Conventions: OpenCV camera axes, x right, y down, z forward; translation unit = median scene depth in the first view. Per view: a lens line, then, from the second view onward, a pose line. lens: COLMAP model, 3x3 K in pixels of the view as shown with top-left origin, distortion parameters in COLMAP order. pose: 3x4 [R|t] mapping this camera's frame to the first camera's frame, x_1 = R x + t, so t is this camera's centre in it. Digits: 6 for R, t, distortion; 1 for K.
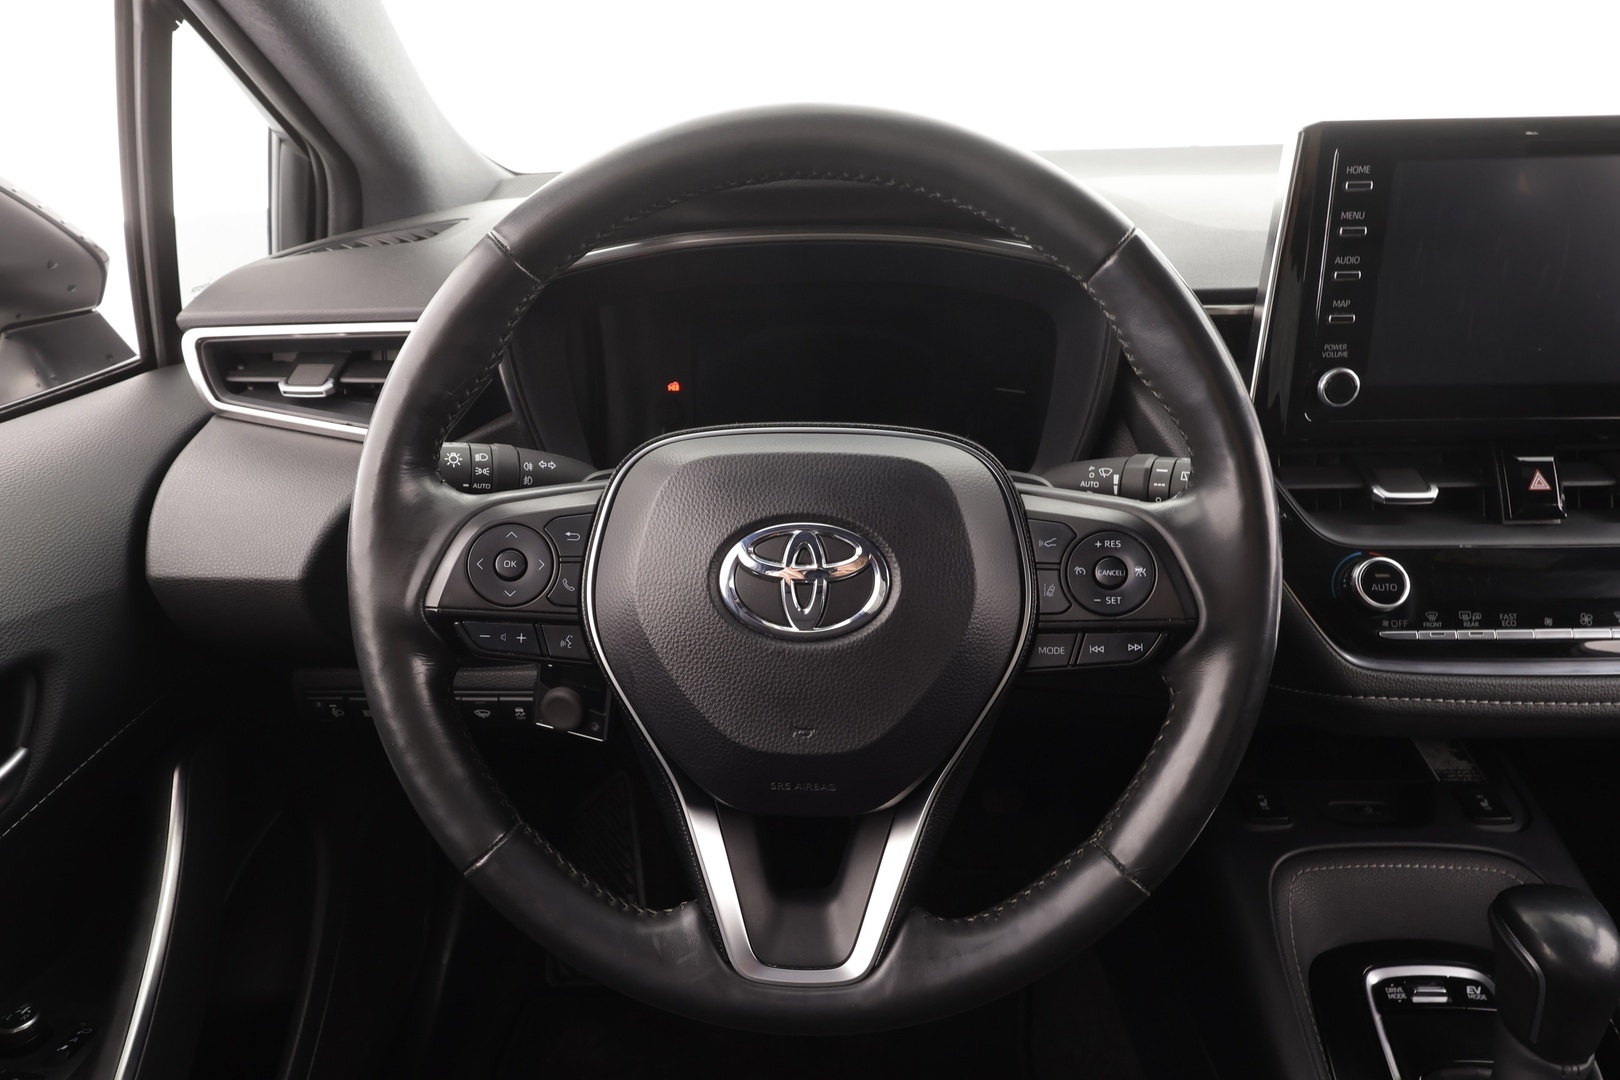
lens RADIAL K [[1041.7, 0, 810.0], [0, 1041.7, 540.0], [0, 0, 1]] dist [0.005279, -0.003712]
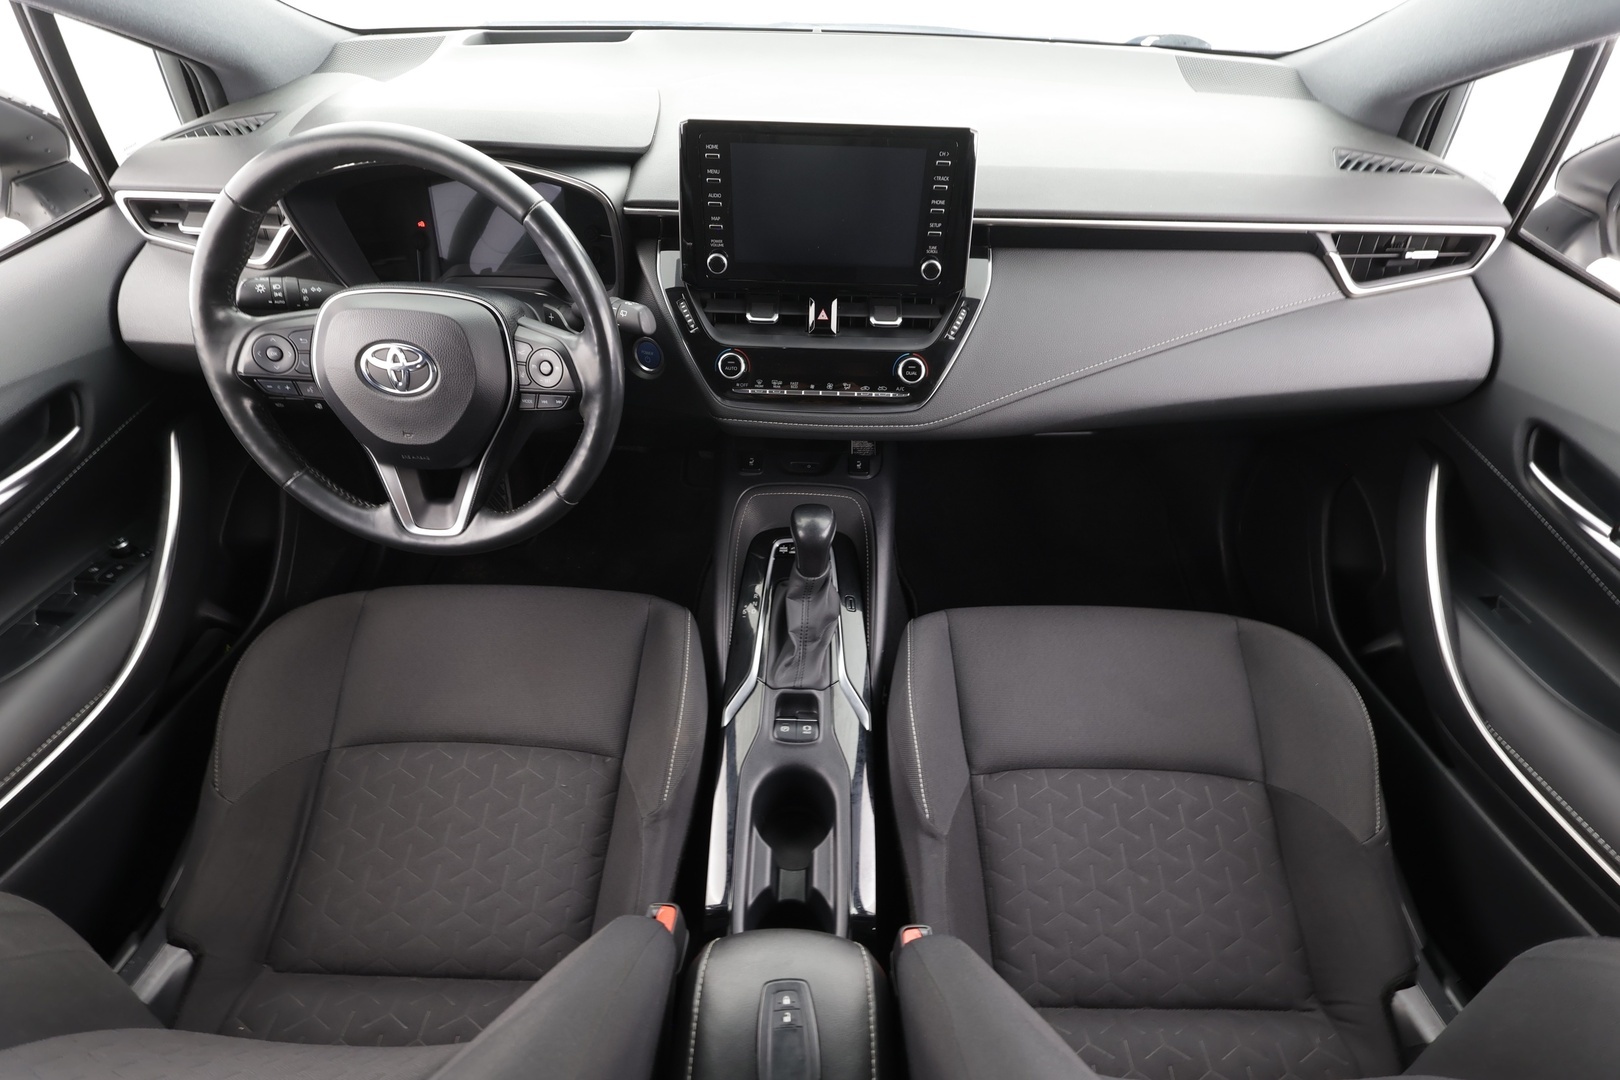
lens RADIAL K [[764.6, 0, 810.0], [0, 764.6, 540.0], [0, 0, 1]] dist [-0.000537, 0.000580]
pose [[0.998999, 0.024567, 0.037384, 0.660630], [-0.036776, 0.926823, 0.373694, -0.215011], [-0.025467, -0.374694, 0.926799, -0.557588]]
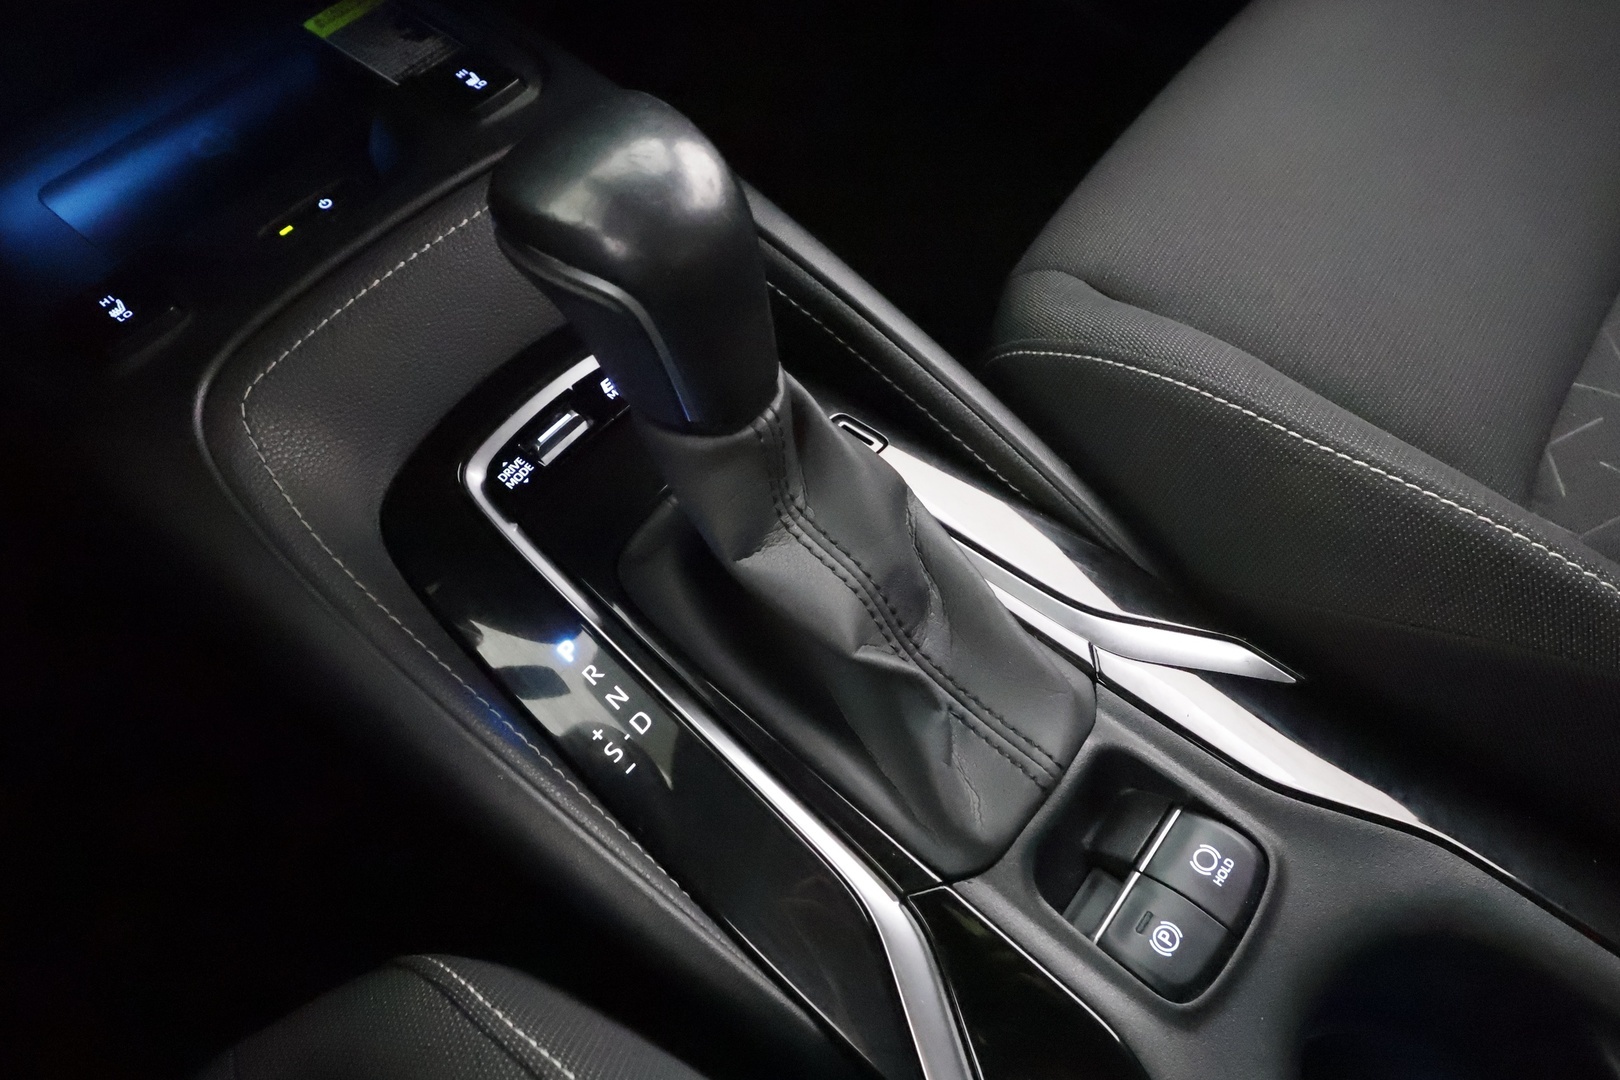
lens RADIAL K [[1041.7, 0, 810.0], [0, 1041.7, 540.0], [0, 0, 1]] dist [0.005279, -0.003712]
pose [[0.613790, -0.663742, 0.427444, 0.475216], [0.420363, 0.733069, 0.534700, 0.277521], [-0.668249, -0.148512, 0.728963, 0.588185]]
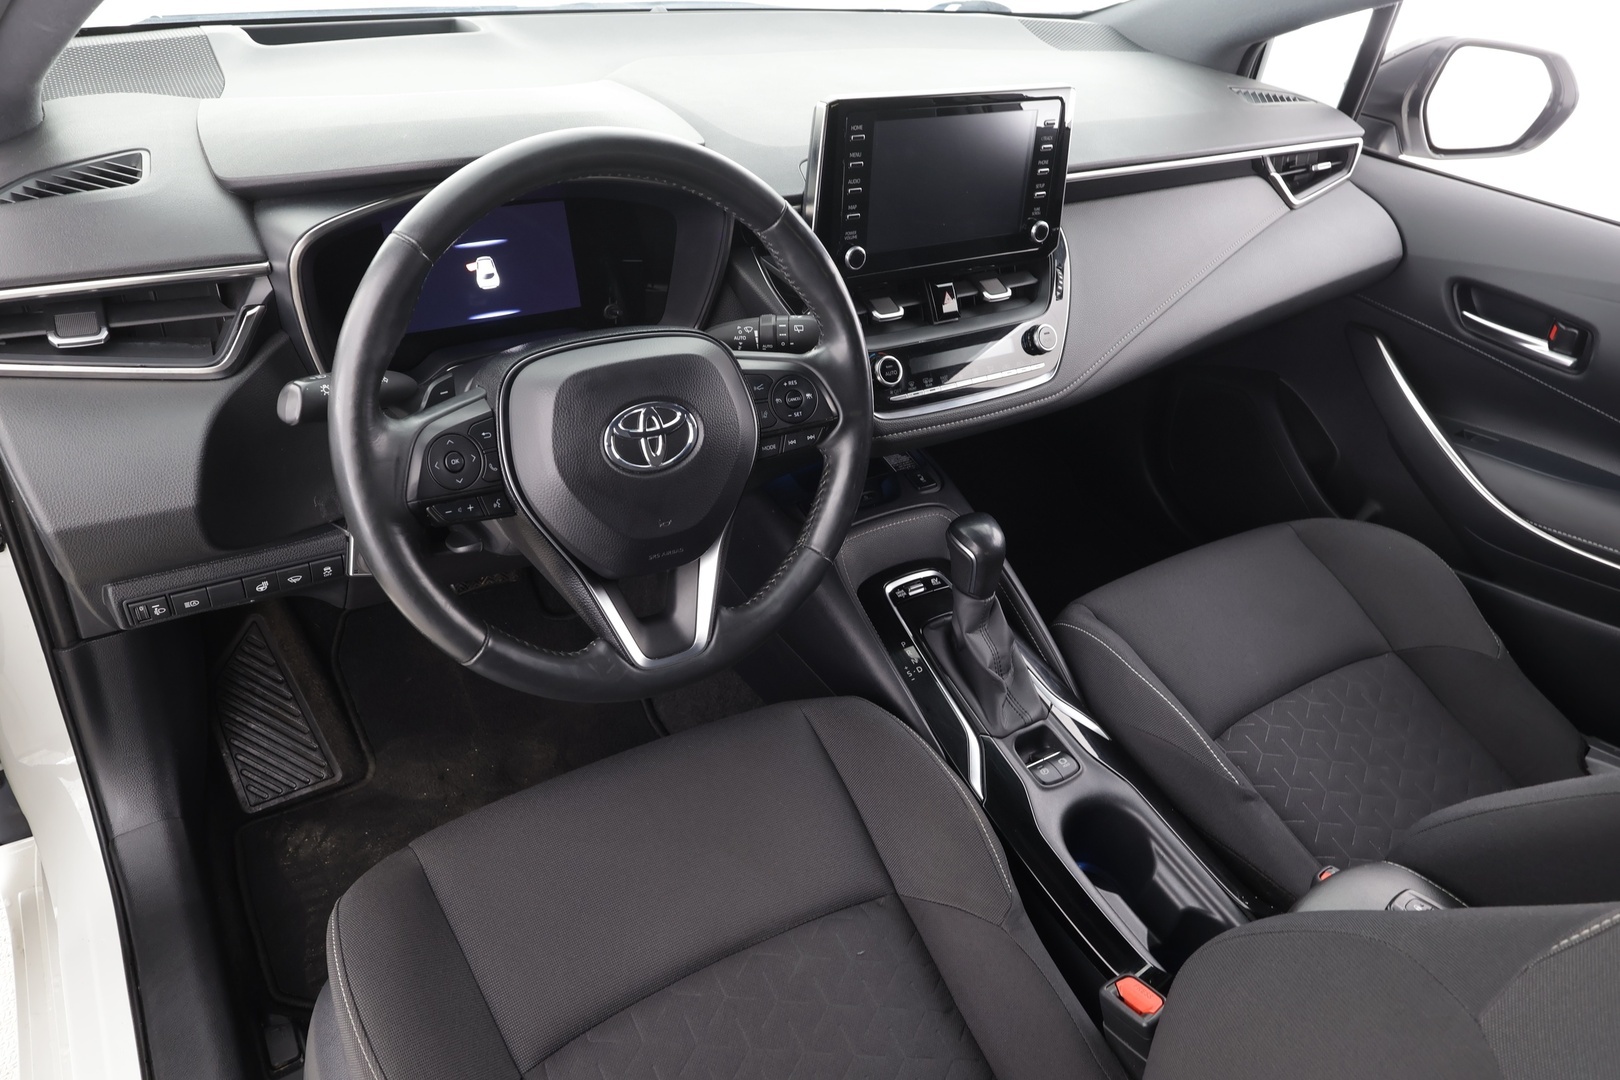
lens RADIAL K [[1093.5, 0, 810.0], [0, 1093.5, 540.0], [0, 0, 1]] dist [0.002187, 0.002464]
pose [[0.822393, -0.239646, 0.515985, -0.595394], [0.113884, 0.957941, 0.263398, -0.189590], [-0.557406, -0.157855, 0.815096, -0.490019]]
